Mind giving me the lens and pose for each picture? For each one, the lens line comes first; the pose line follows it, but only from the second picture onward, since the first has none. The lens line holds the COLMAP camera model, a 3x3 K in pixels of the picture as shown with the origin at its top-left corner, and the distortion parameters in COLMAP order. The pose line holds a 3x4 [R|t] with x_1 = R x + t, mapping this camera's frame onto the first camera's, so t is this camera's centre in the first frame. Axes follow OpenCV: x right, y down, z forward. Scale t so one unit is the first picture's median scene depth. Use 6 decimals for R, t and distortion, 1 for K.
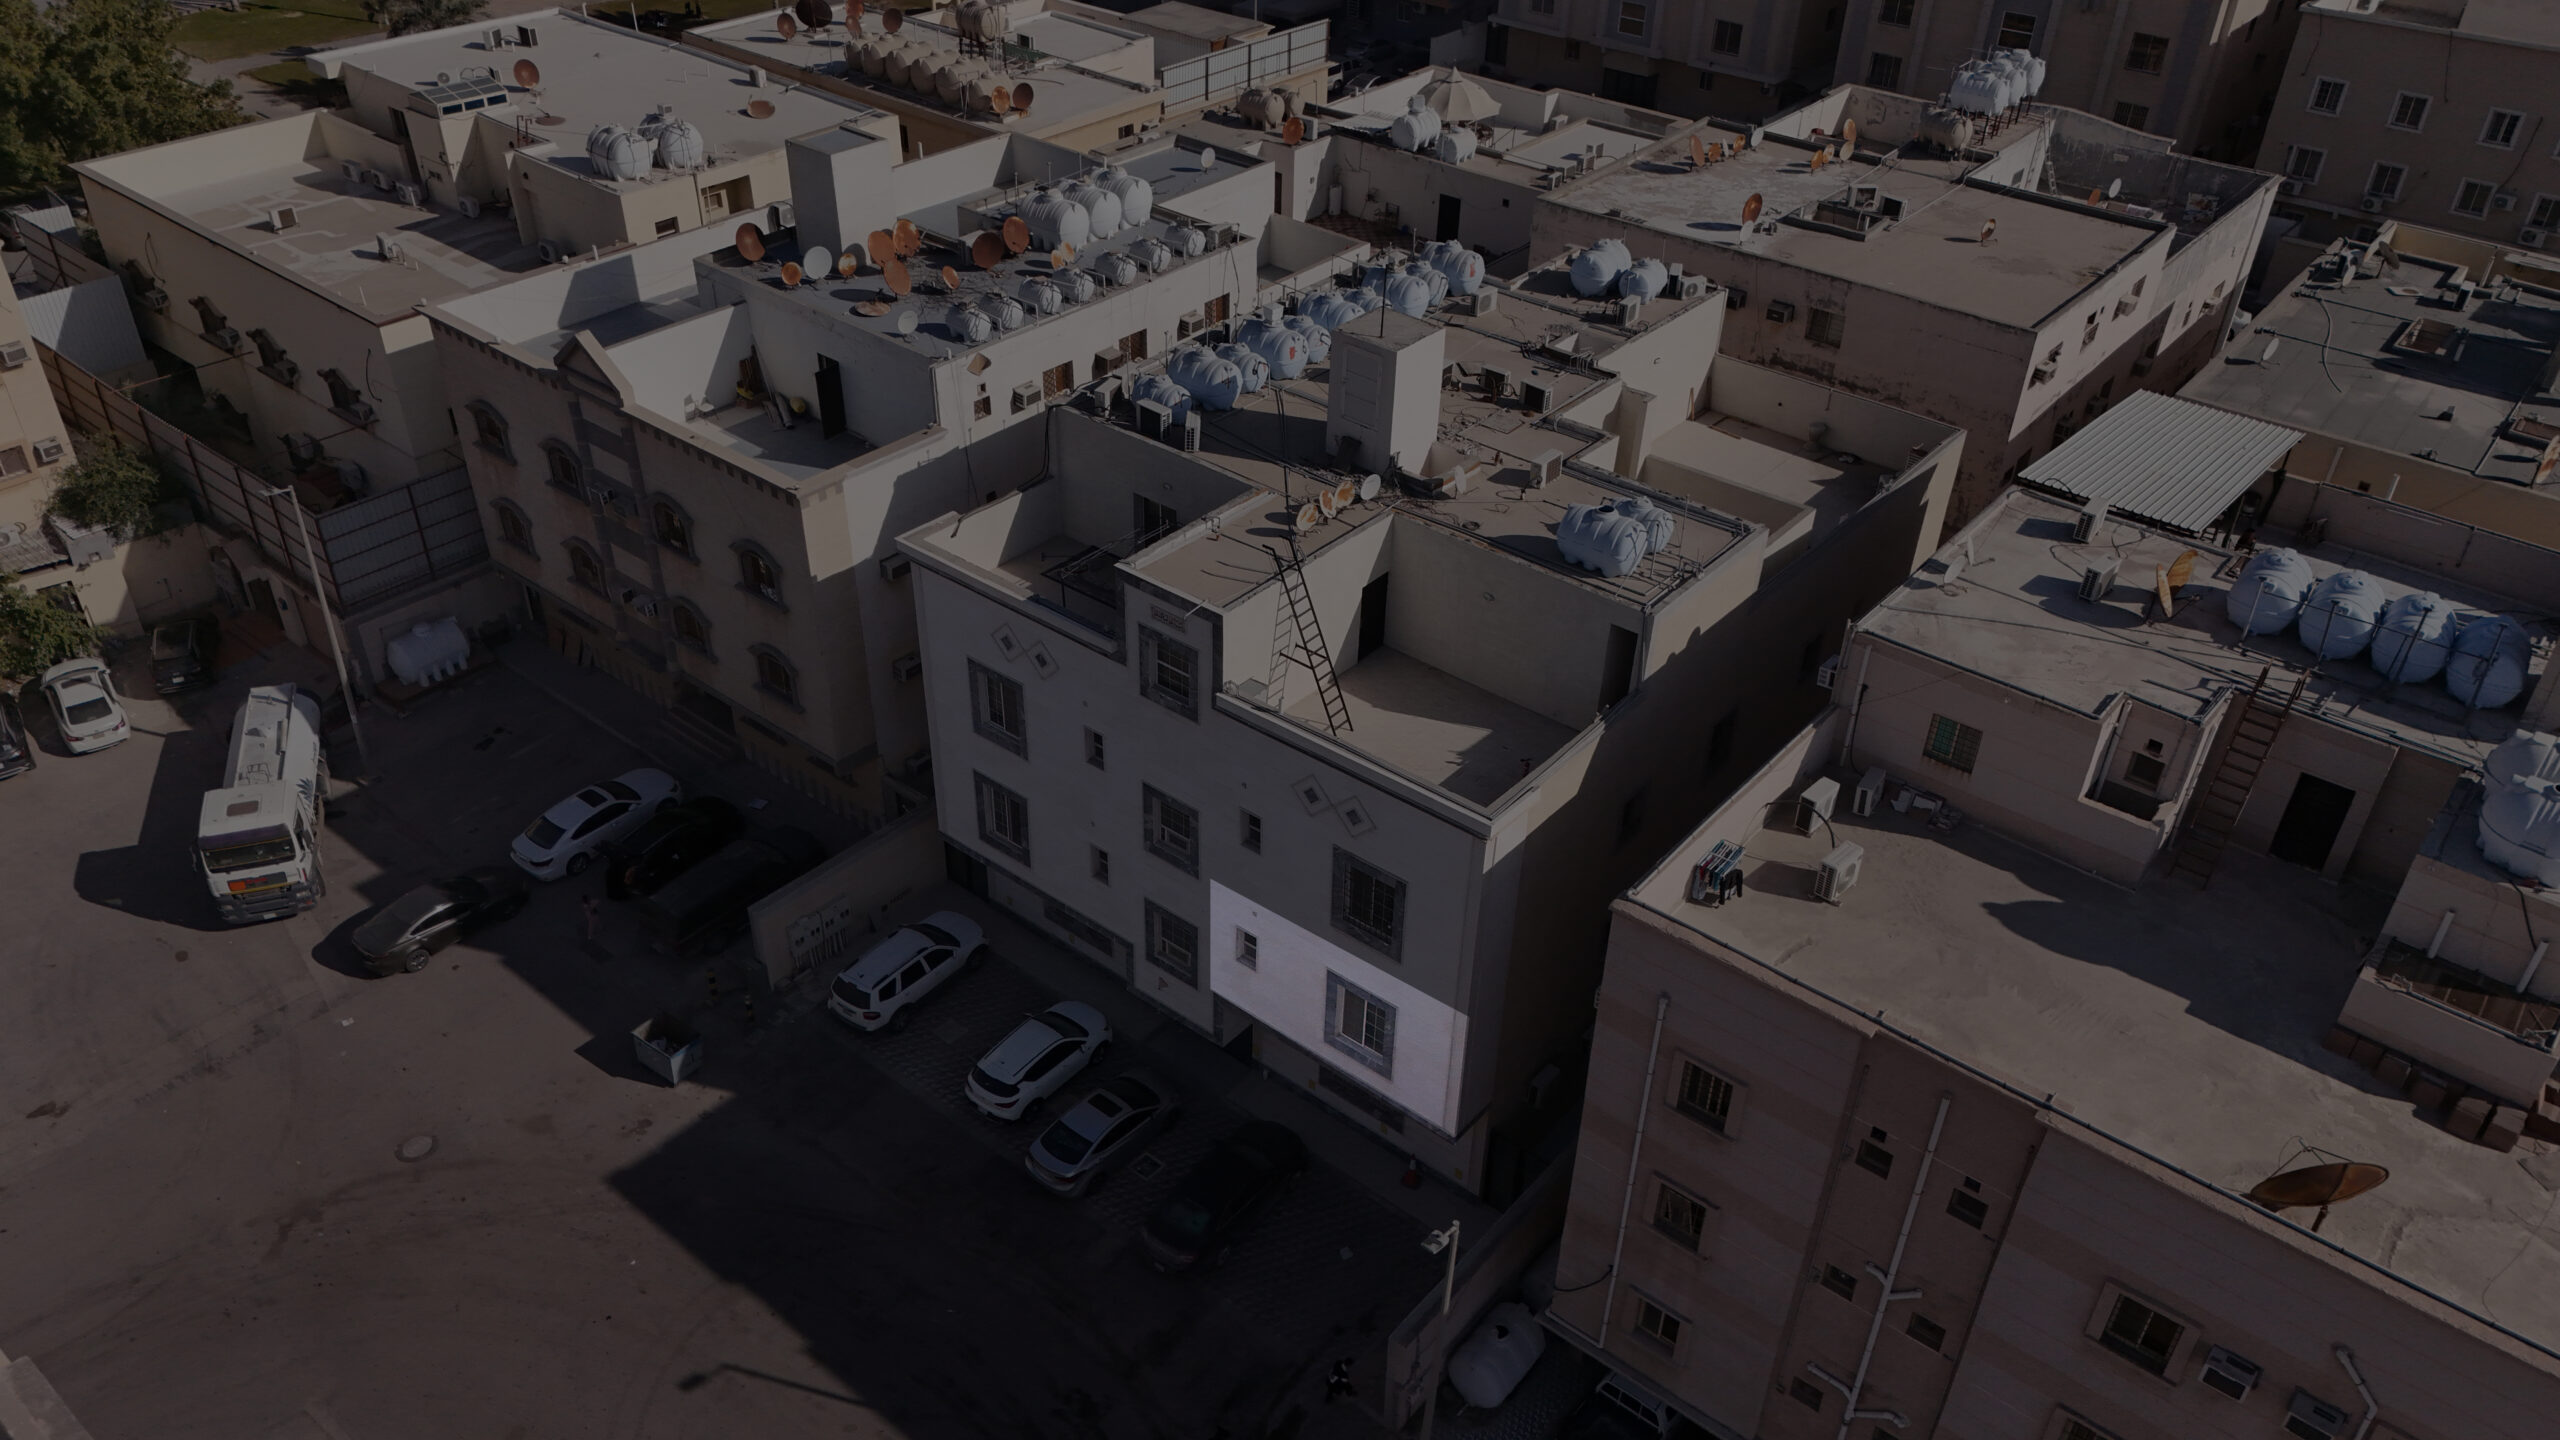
lens RADIAL K [[1892.1, 0, 1280.0], [0, 1892.1, 720.0], [0, 0, 1]] dist [0.114536, -0.199038]
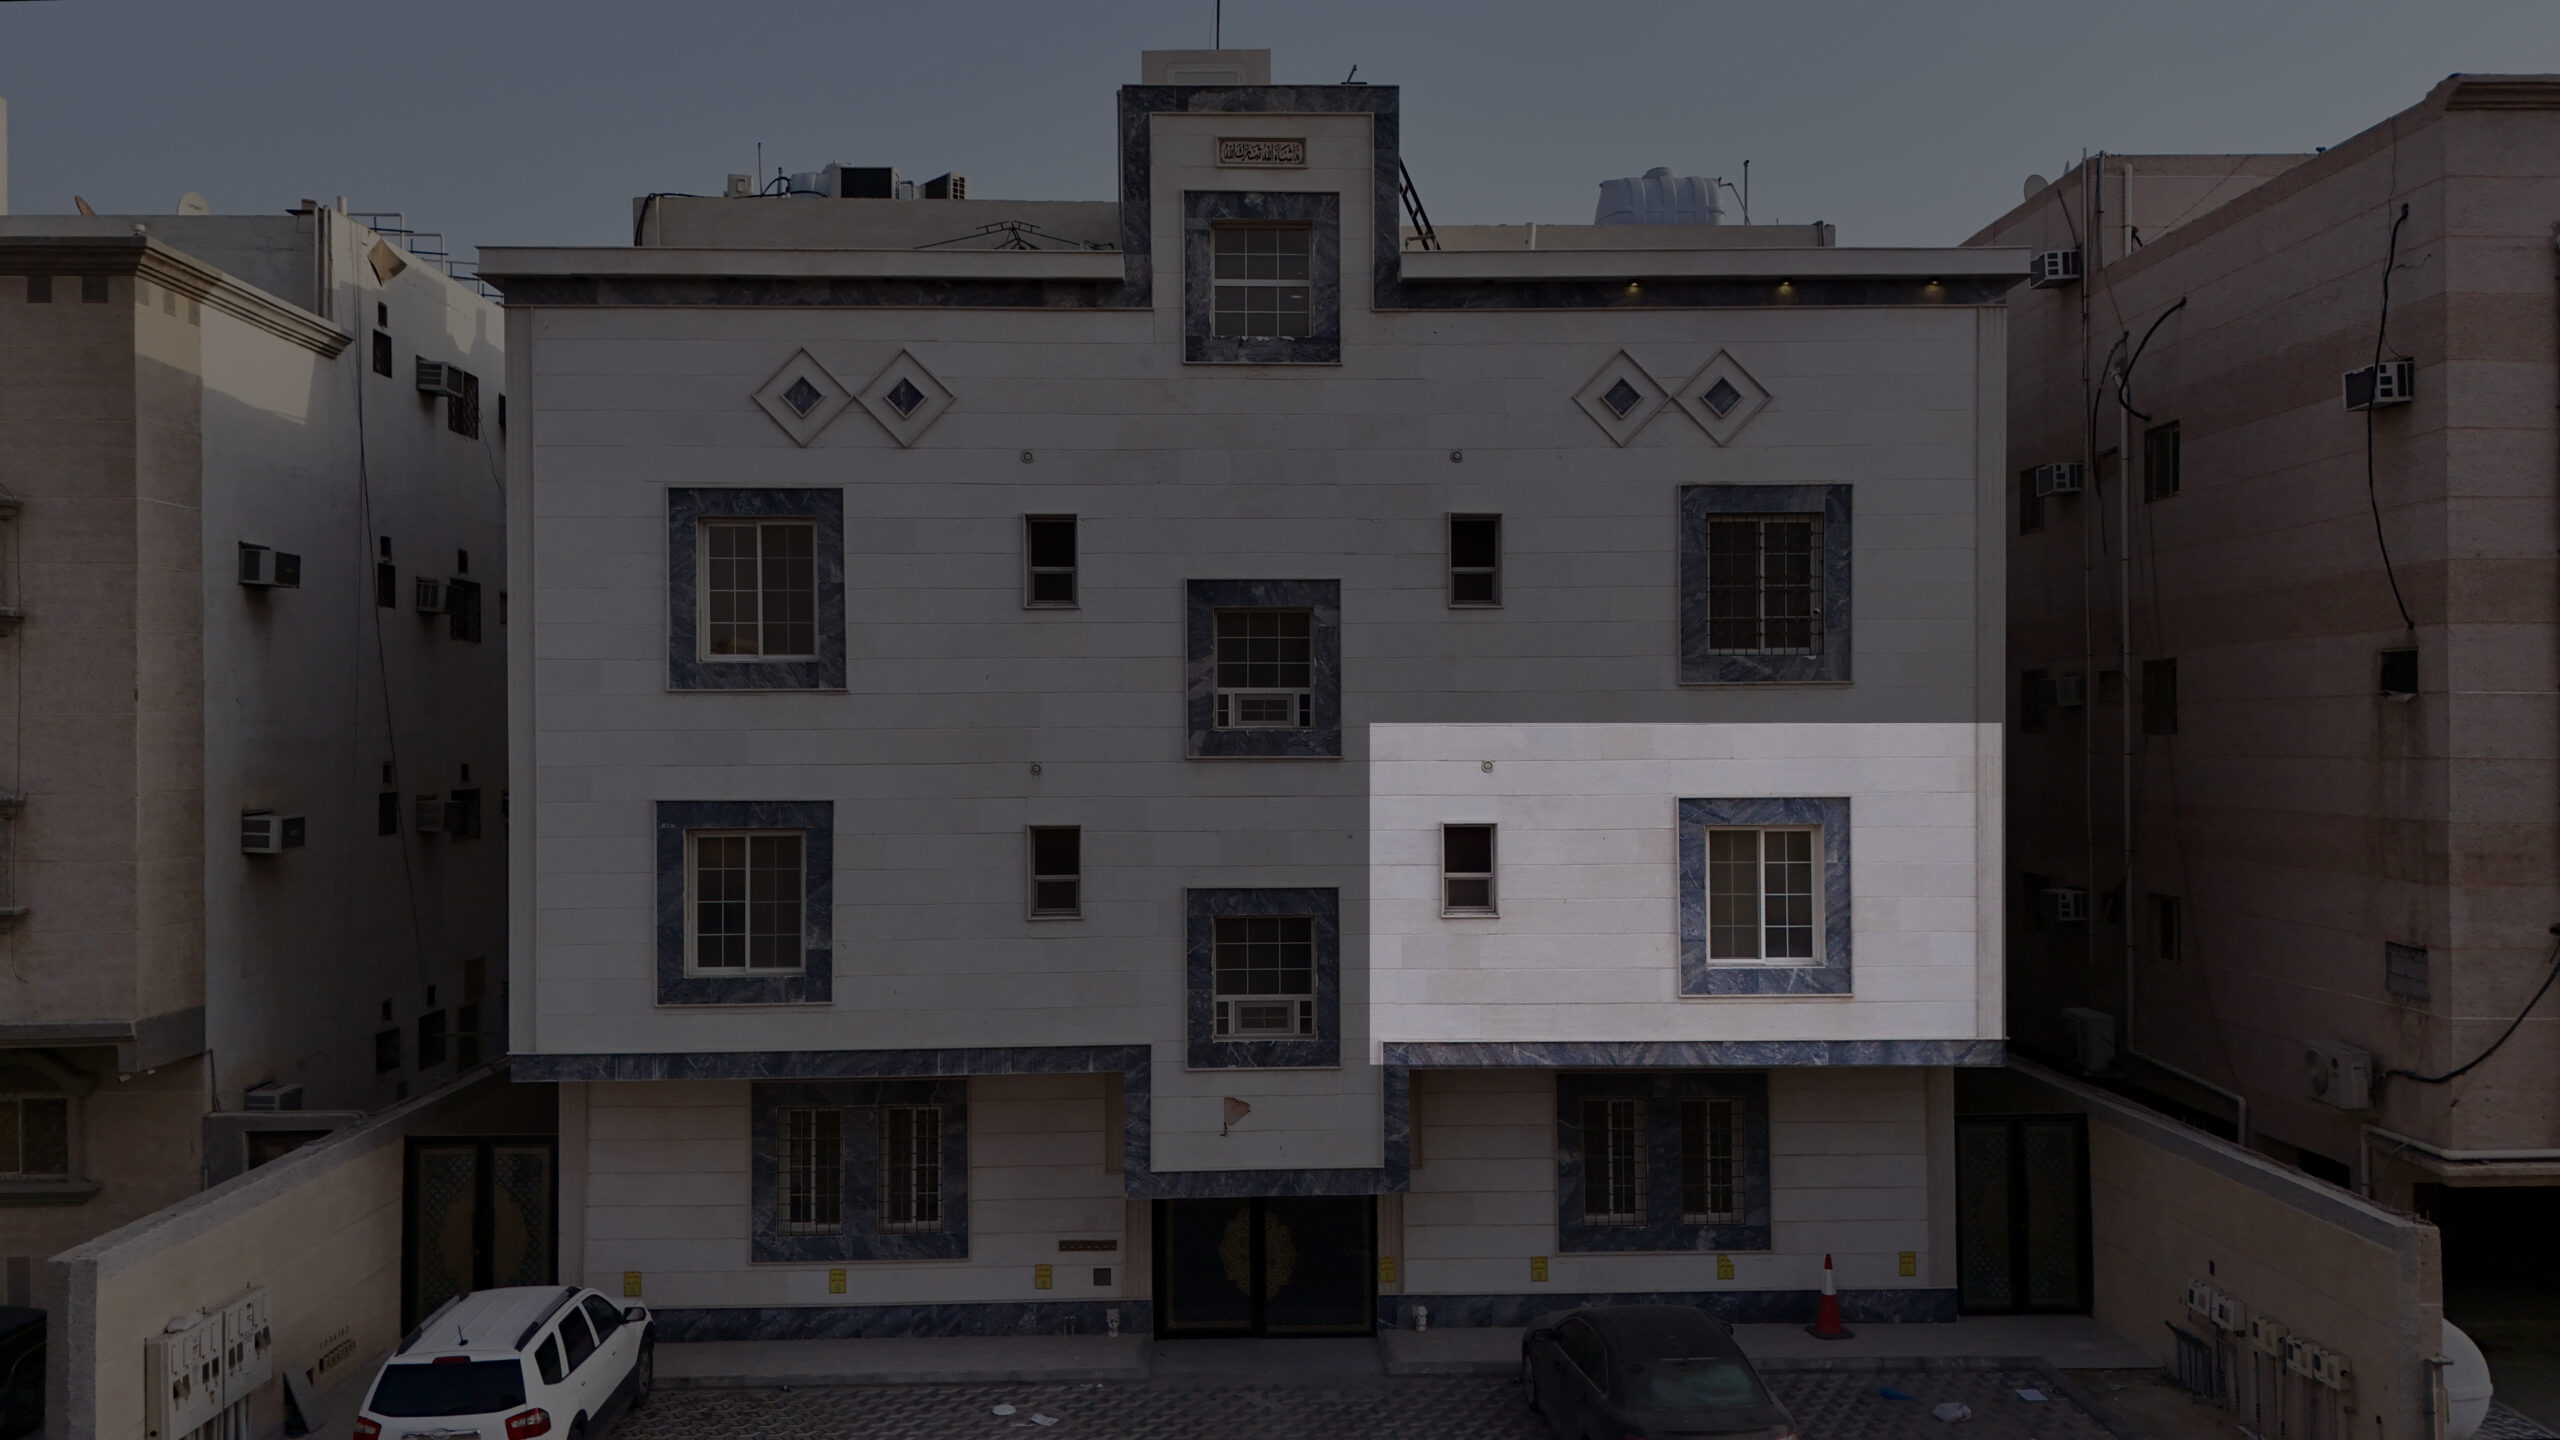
lens RADIAL K [[1952.0, 0, 1280.0], [0, 1952.0, 720.0], [0, 0, 1]] dist [0.091326, -0.120650]
pose [[0.758592, -0.022461, 0.651178, -0.378386], [0.390518, 0.815683, -0.426800, 0.283090], [-0.521568, 0.578064, 0.627542, 0.685936]]
